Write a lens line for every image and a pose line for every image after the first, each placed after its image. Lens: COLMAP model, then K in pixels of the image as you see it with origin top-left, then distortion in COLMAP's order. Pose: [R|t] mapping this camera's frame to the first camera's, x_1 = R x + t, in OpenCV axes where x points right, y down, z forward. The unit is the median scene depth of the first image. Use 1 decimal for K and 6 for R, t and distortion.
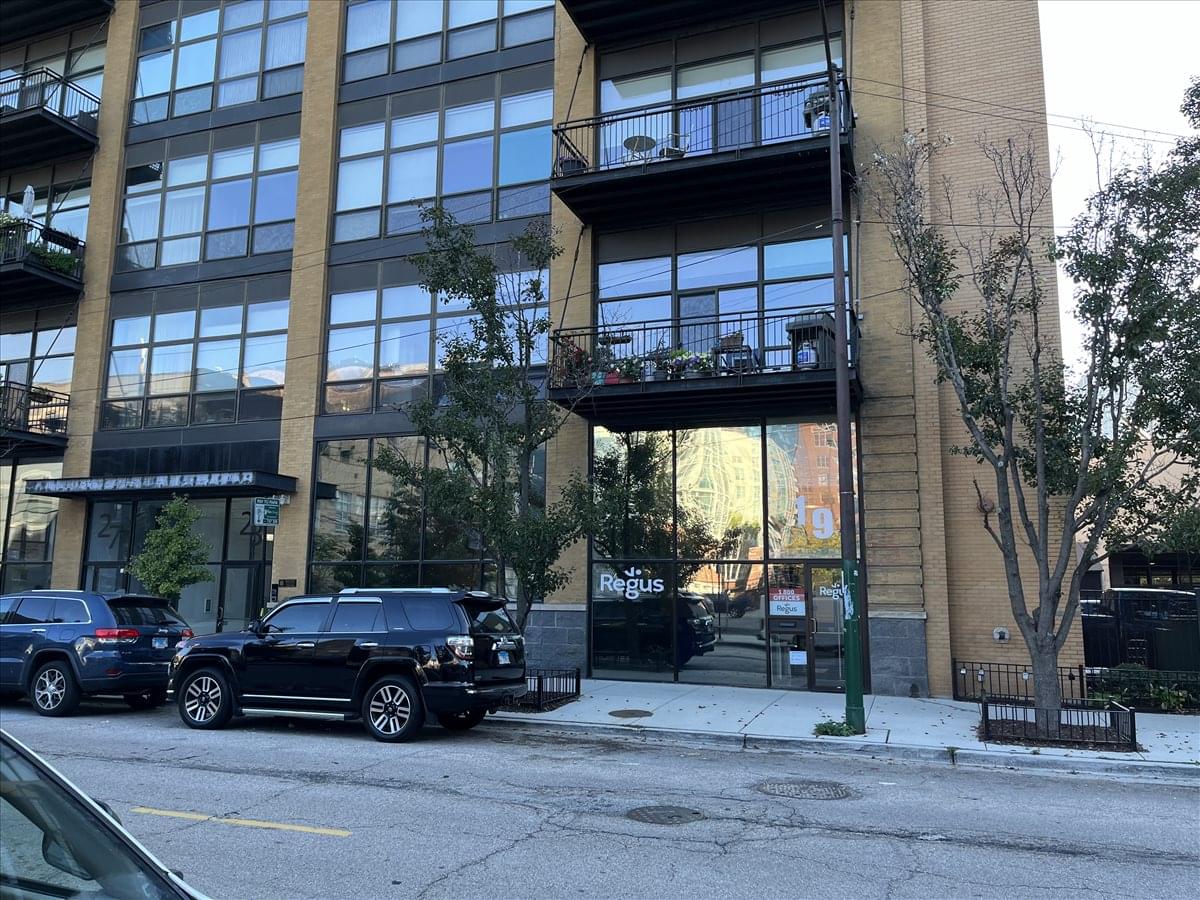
lens RADIAL K [[896.2, 0, 601.0], [0, 896.2, 455.5], [0, 0, 1]] dist [0.073442, -0.085970]
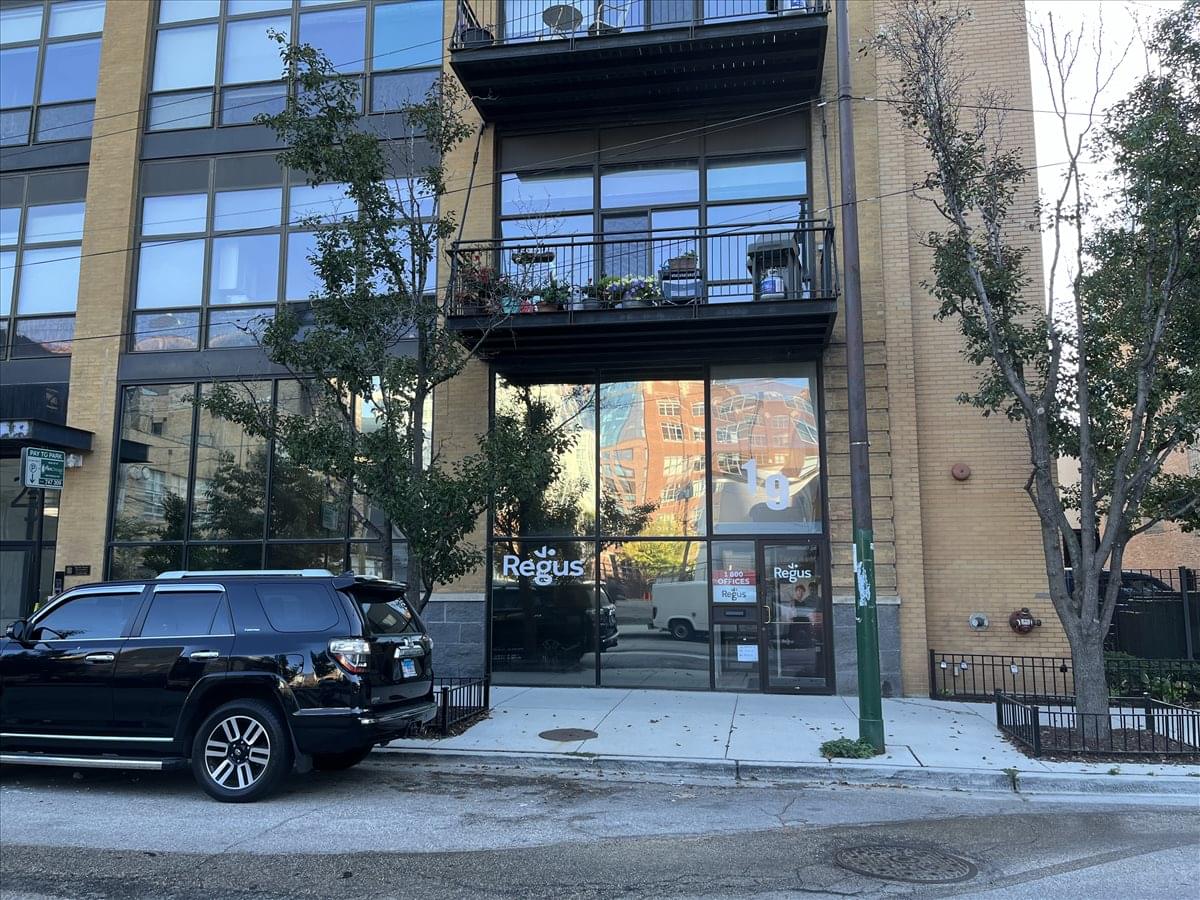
lens RADIAL K [[896.2, 0, 601.0], [0, 896.2, 455.5], [0, 0, 1]] dist [0.073442, -0.085970]
pose [[0.983457, 0.015913, 0.180442, -0.068098], [-0.017770, 0.999804, 0.008678, 0.038233], [-0.180268, -0.011741, 0.983547, 0.214865]]
